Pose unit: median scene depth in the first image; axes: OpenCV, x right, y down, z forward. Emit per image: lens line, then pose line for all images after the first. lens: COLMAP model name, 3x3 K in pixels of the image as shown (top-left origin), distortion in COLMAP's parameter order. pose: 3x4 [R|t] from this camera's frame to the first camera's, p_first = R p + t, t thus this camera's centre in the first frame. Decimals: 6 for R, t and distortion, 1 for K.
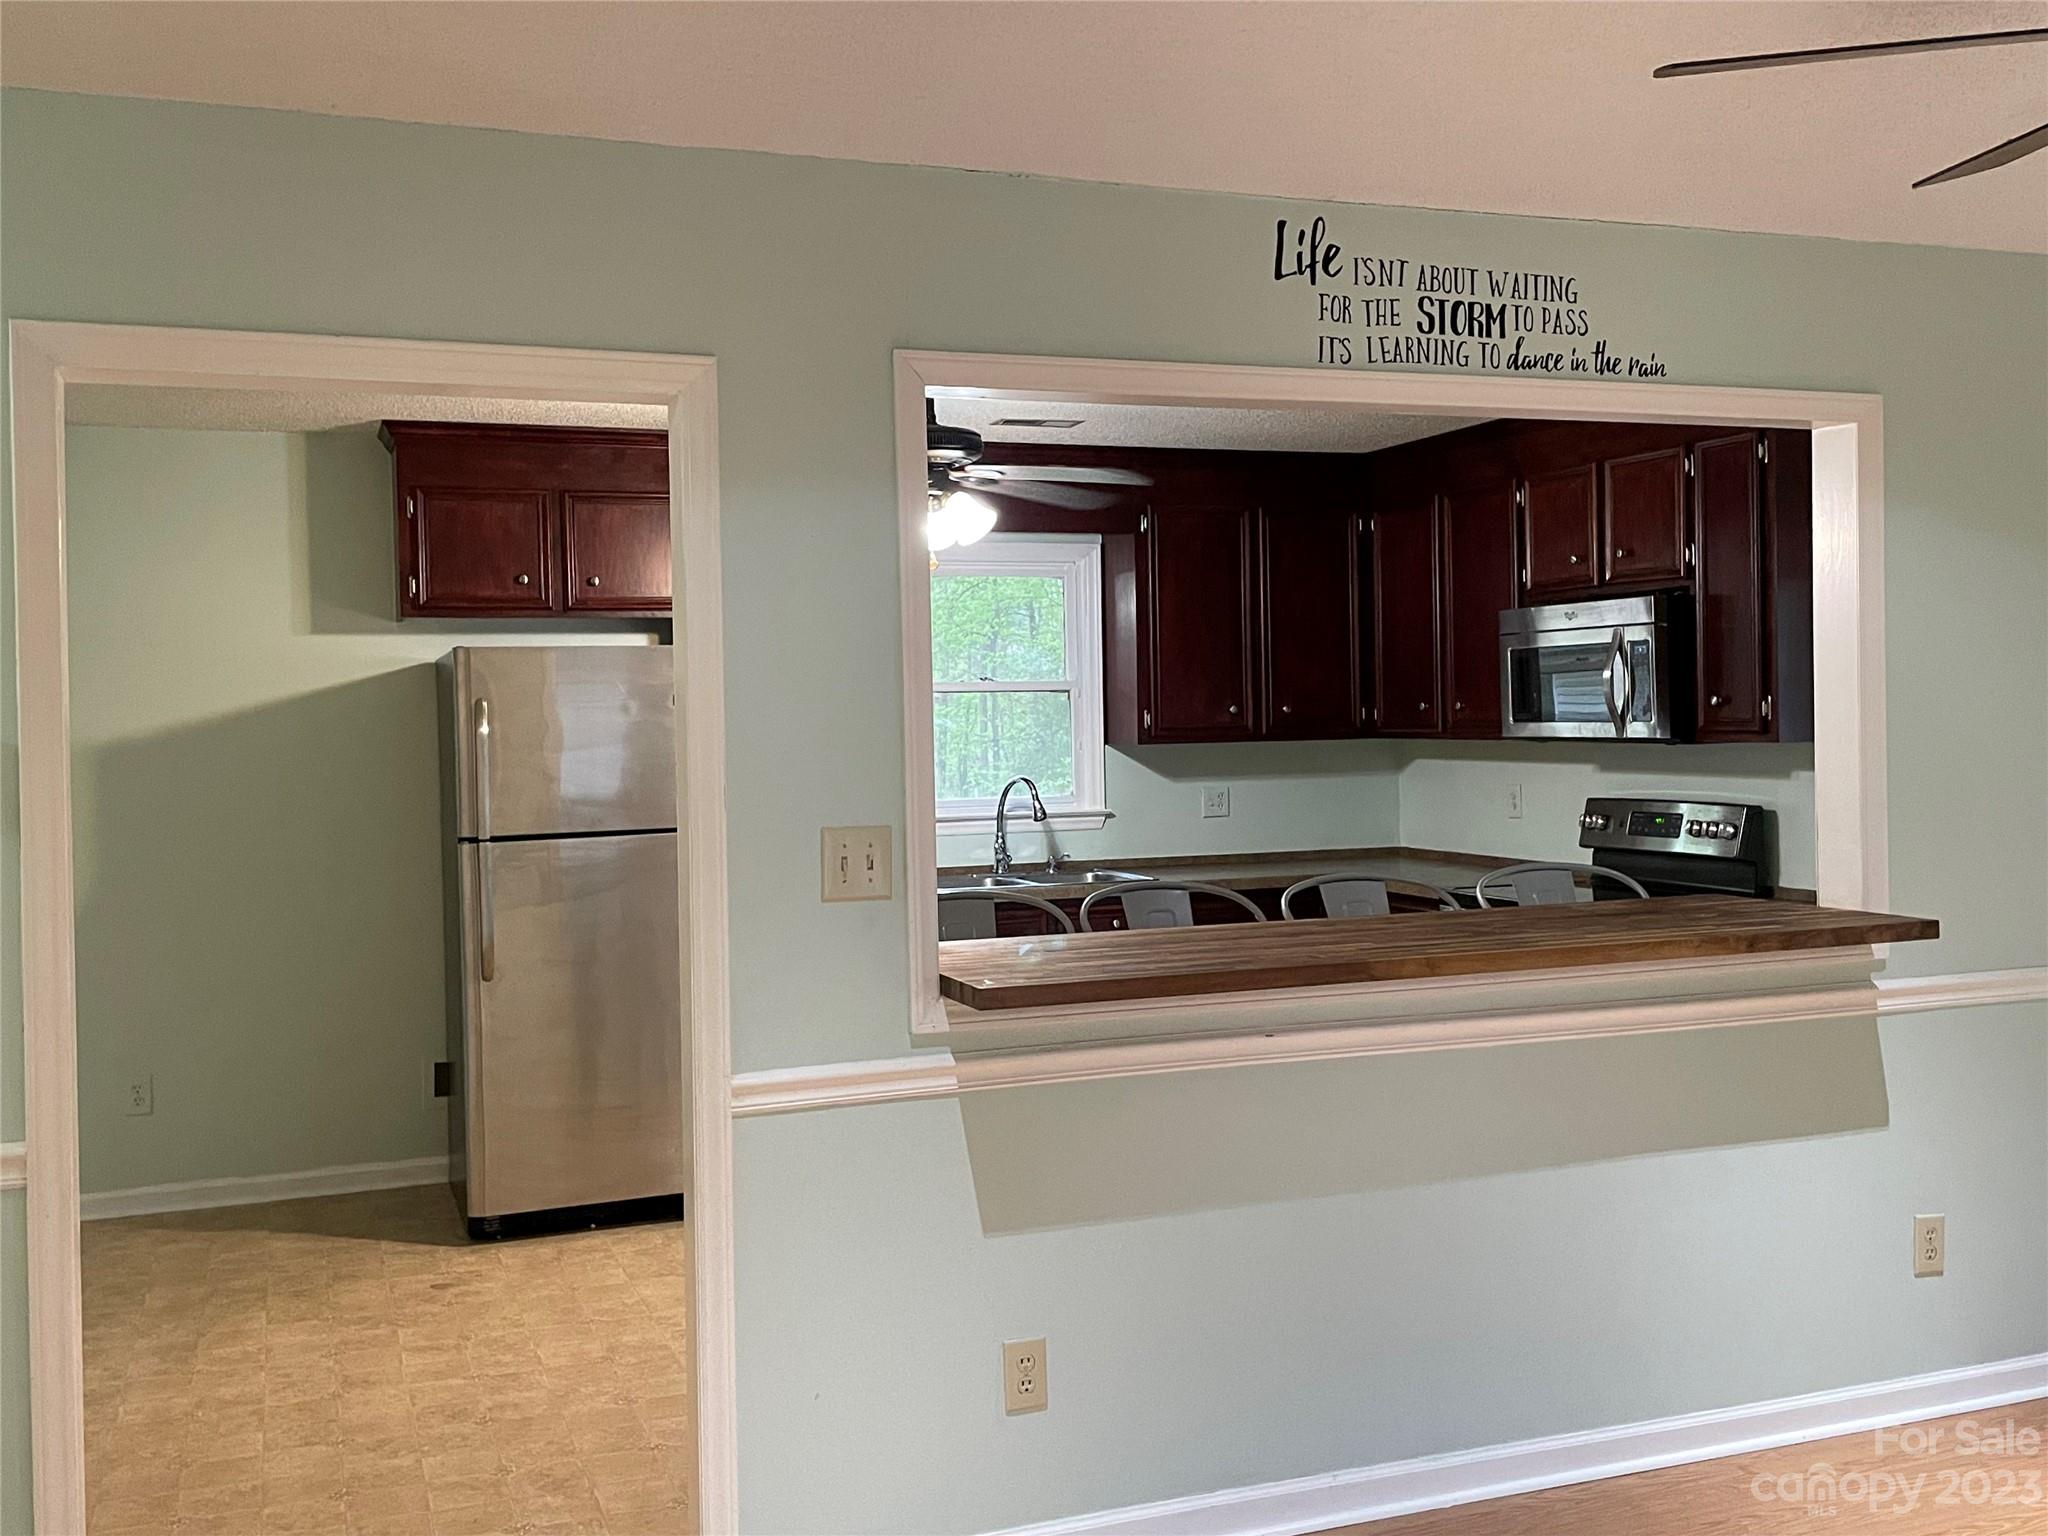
lens RADIAL K [[1952.8, 0, 1035.2], [0, 1952.8, 760.6], [0, 0, 1]] dist [0.062417, 0.000000]
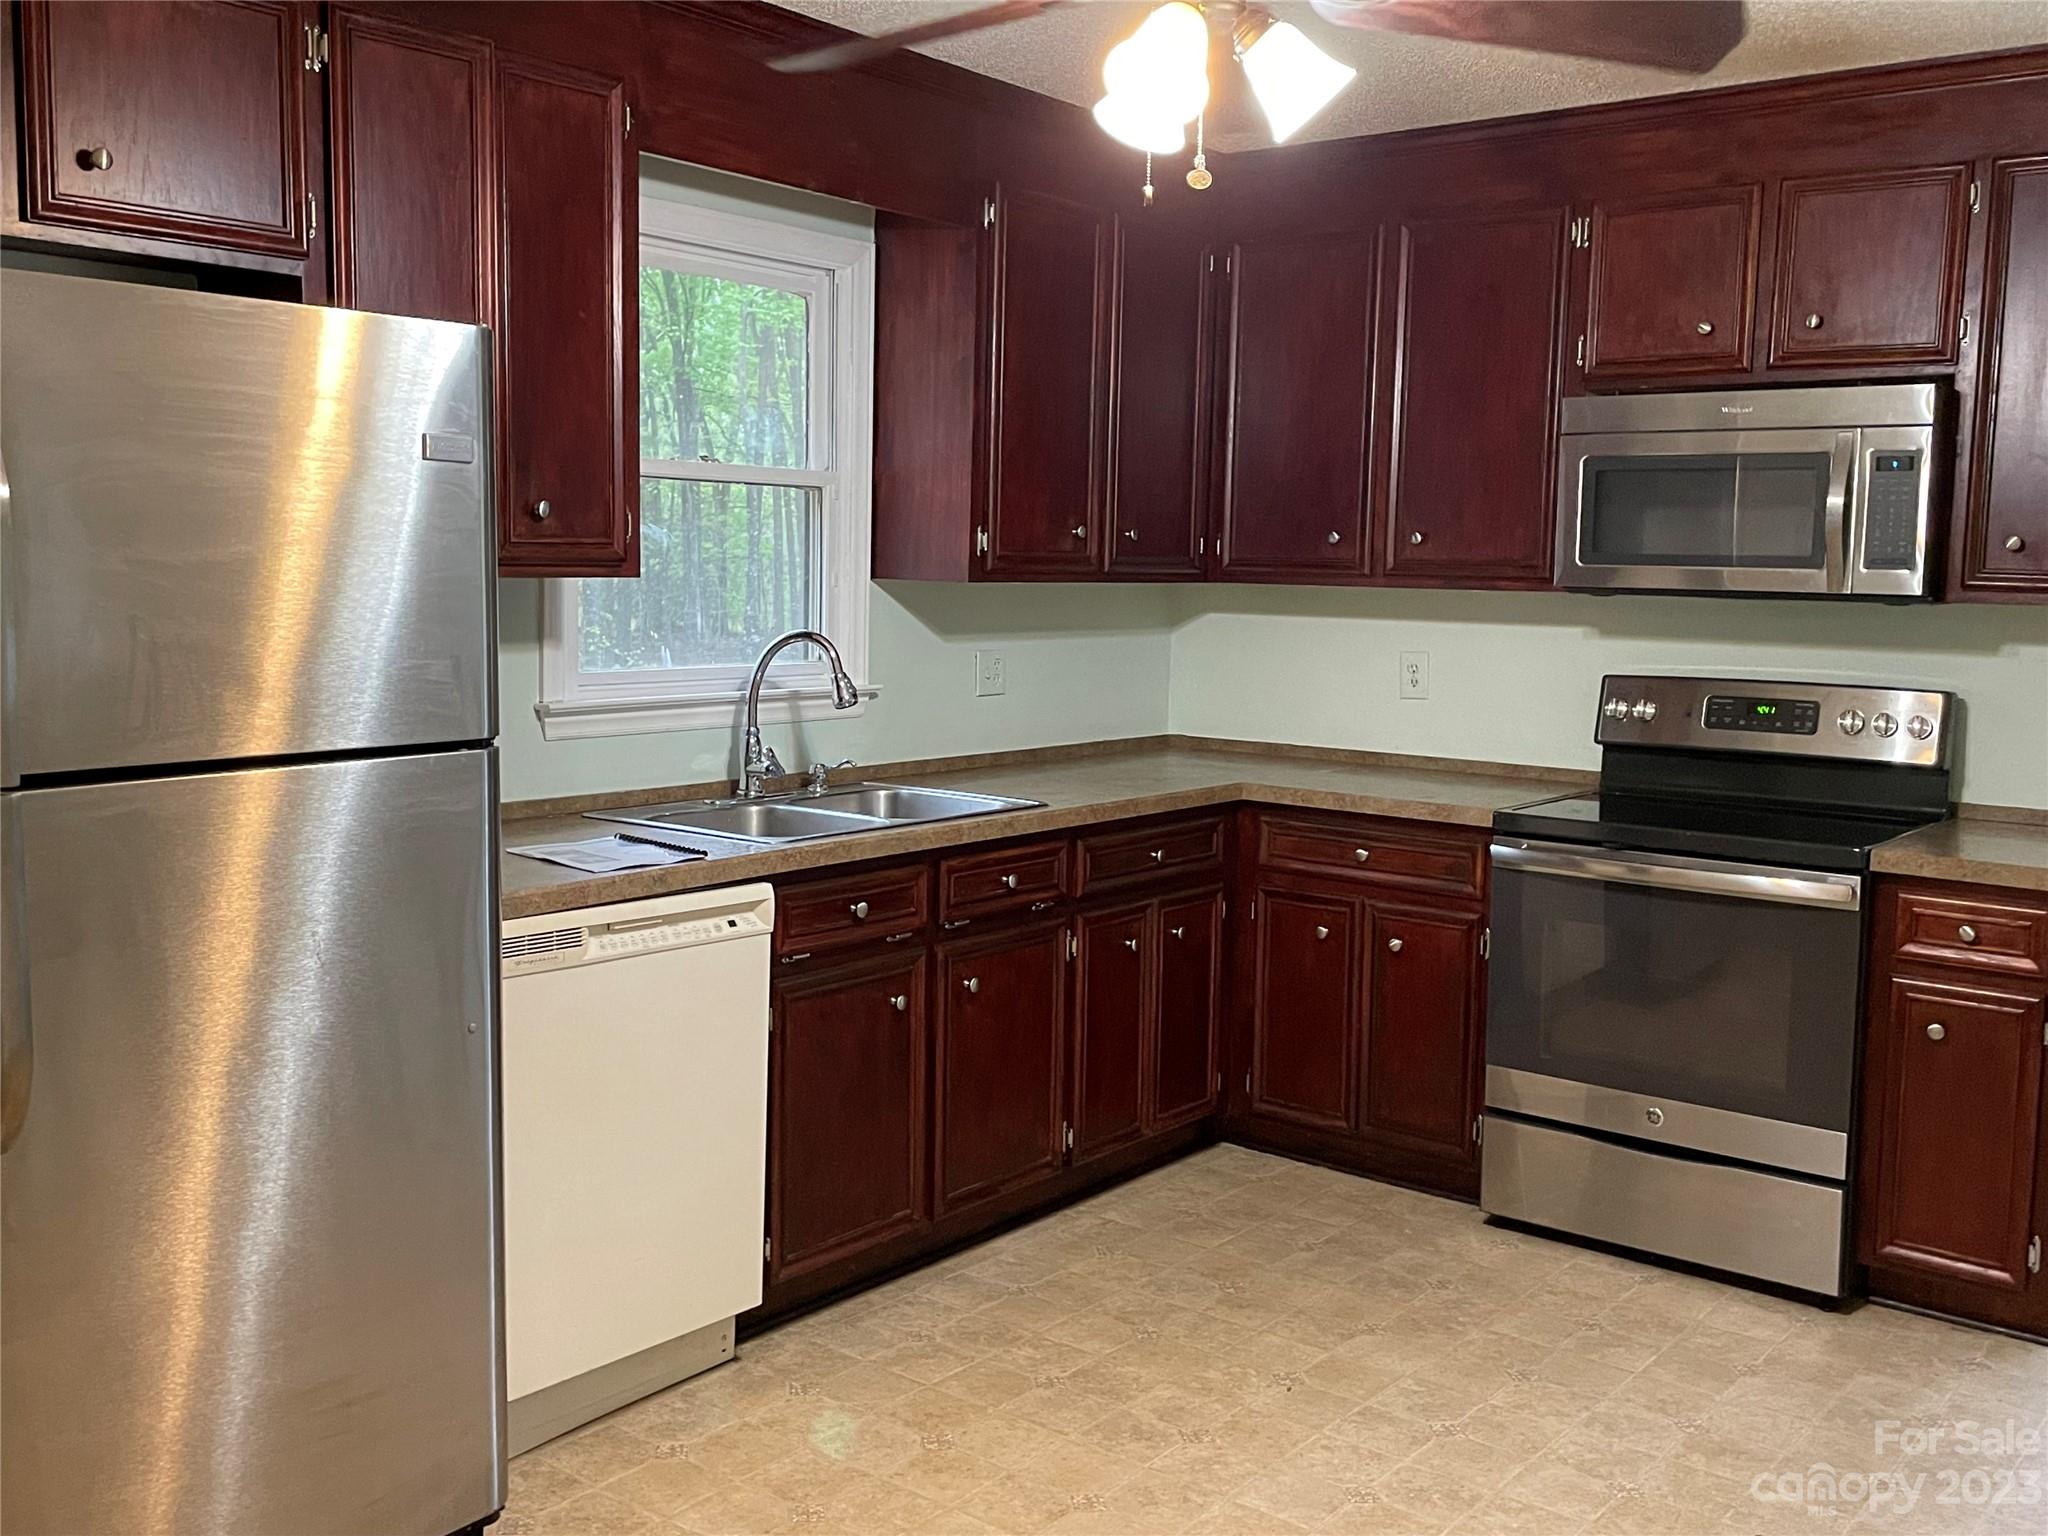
lens RADIAL K [[1952.8, 0, 1010.3], [0, 1952.8, 770.4], [0, 0, 1]] dist [0.062417, 0.000000]
pose [[0.856858, -0.019904, 0.515169, -0.308794], [-0.024787, 0.996508, 0.079728, 0.001934], [-0.514957, -0.081085, 0.853373, 0.564287]]
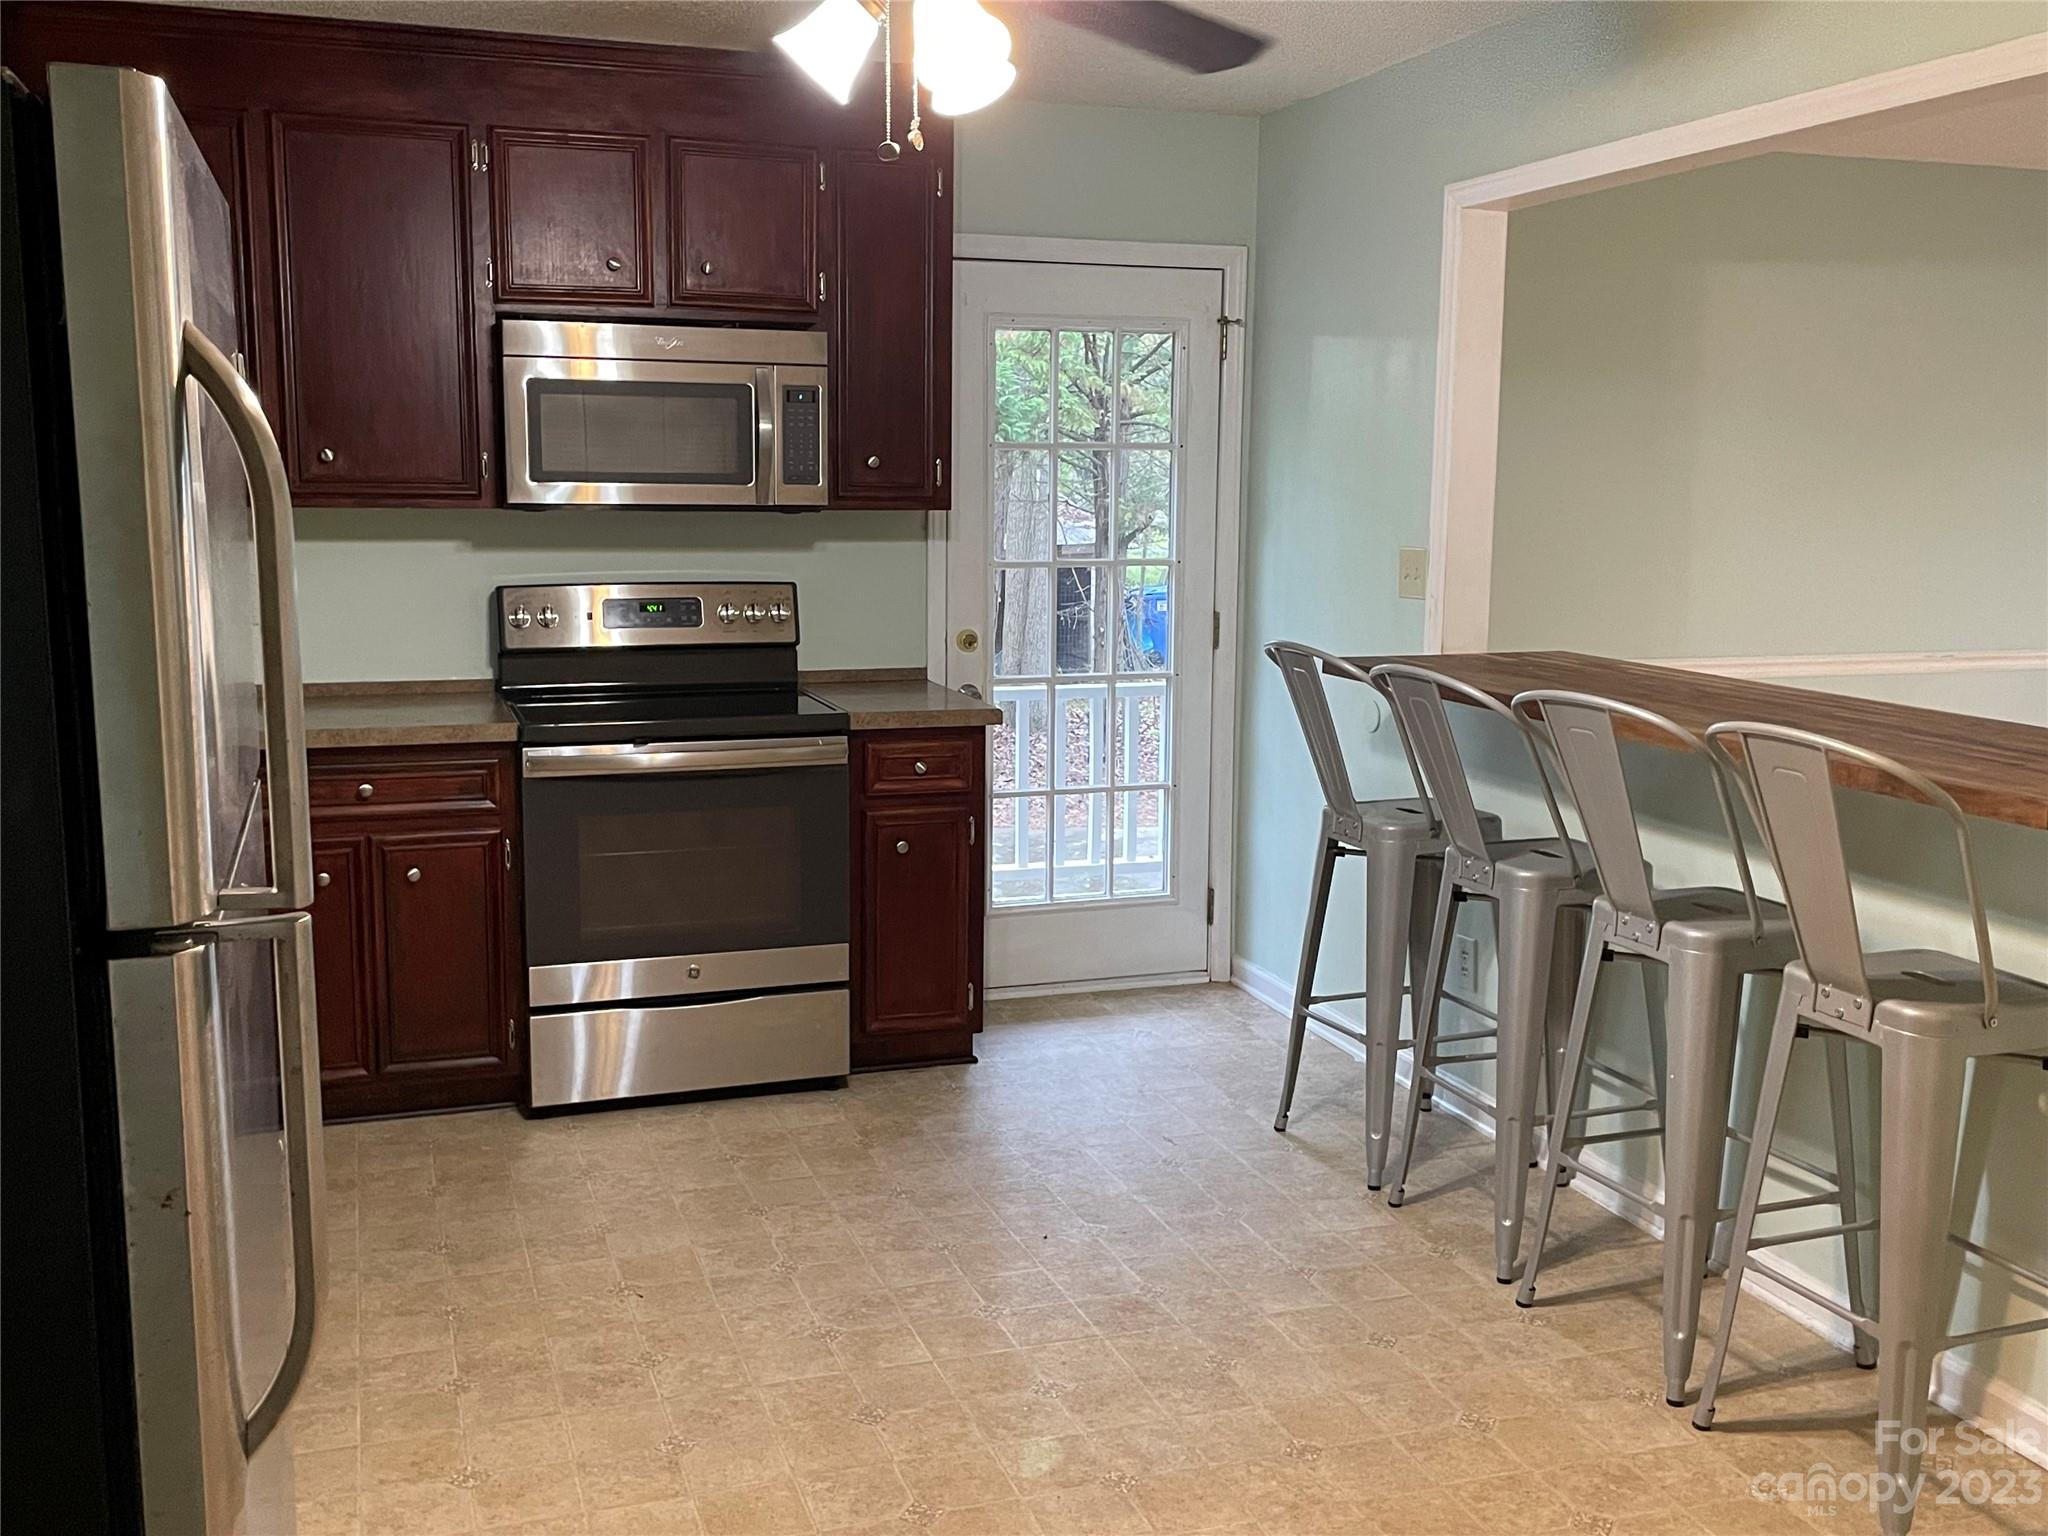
lens RADIAL K [[1952.8, 0, 1015.6], [0, 1952.8, 774.4], [0, 0, 1]] dist [0.062417, 0.000000]
pose [[0.027621, -0.137979, 0.990050, -0.514663], [0.015556, 0.990367, 0.137589, -0.010742], [-0.999497, 0.011601, 0.029501, 0.870580]]
